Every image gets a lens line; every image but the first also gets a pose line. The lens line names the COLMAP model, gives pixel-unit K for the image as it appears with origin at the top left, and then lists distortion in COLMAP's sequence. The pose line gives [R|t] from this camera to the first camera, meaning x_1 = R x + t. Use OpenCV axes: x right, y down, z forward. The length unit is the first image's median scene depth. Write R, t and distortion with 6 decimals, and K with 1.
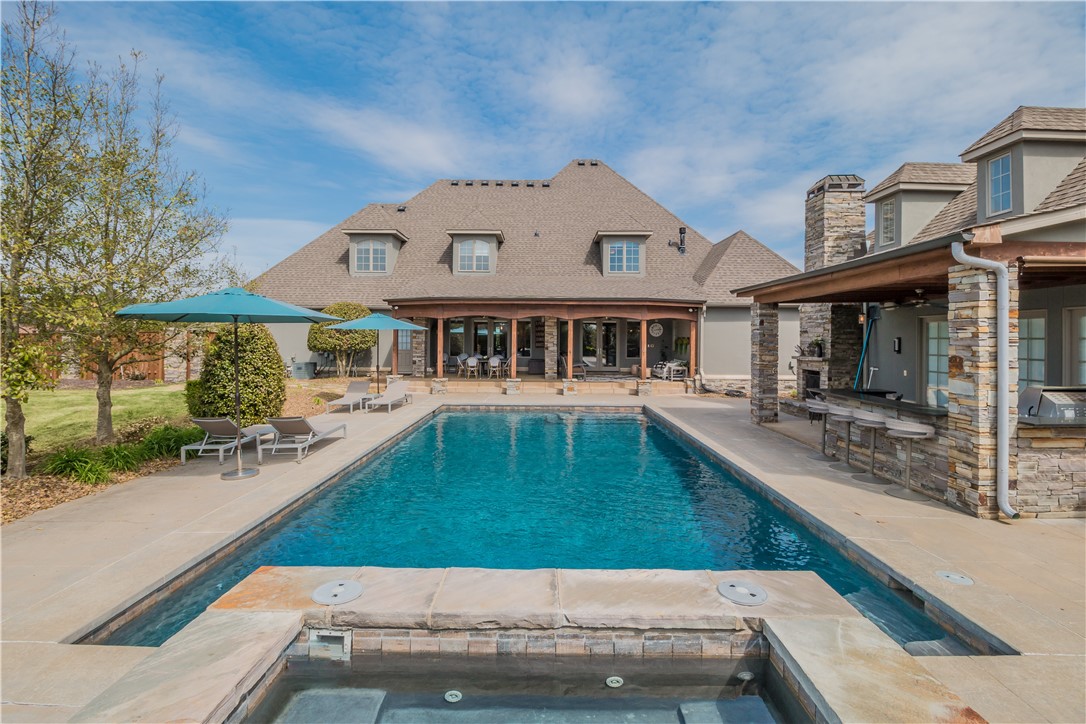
lens RADIAL K [[500.6, 0, 546.5], [0, 500.6, 333.7], [0, 0, 1]] dist [-0.000657, -0.000198]
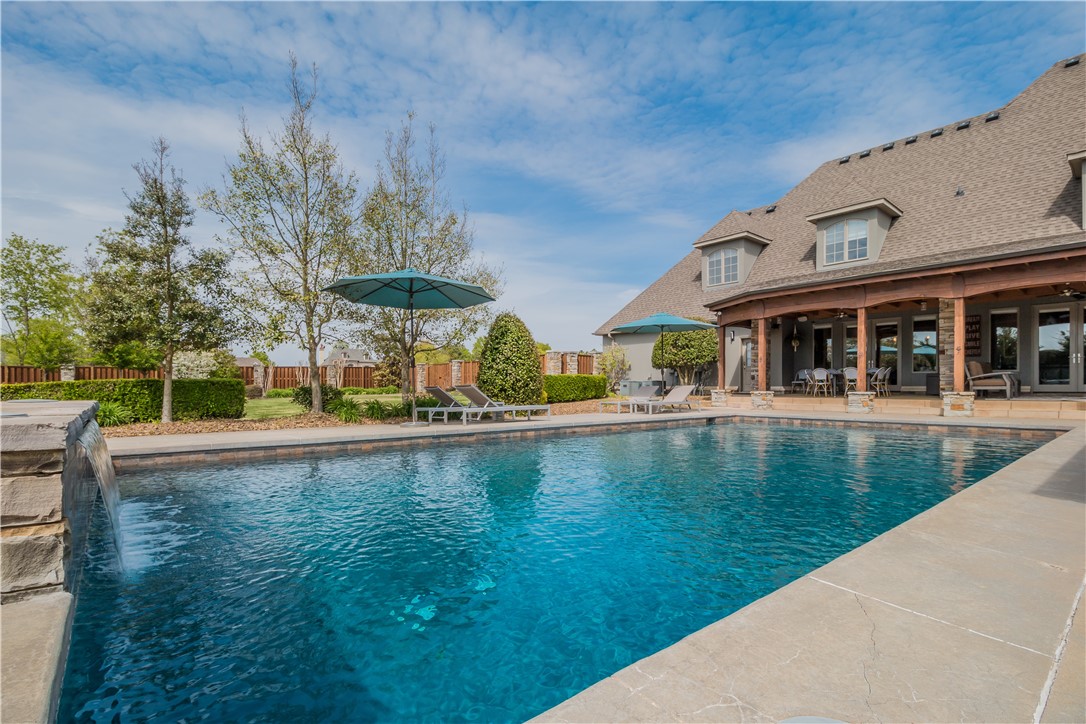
lens RADIAL K [[513.9, 0, 537.0], [0, 513.9, 381.8], [0, 0, 1]] dist [0.000961, -0.014393]
pose [[0.628869, -0.011137, -0.777432, 0.165974], [0.008831, 0.999935, -0.007181, 0.059593], [0.777461, -0.002350, 0.628926, 0.144574]]
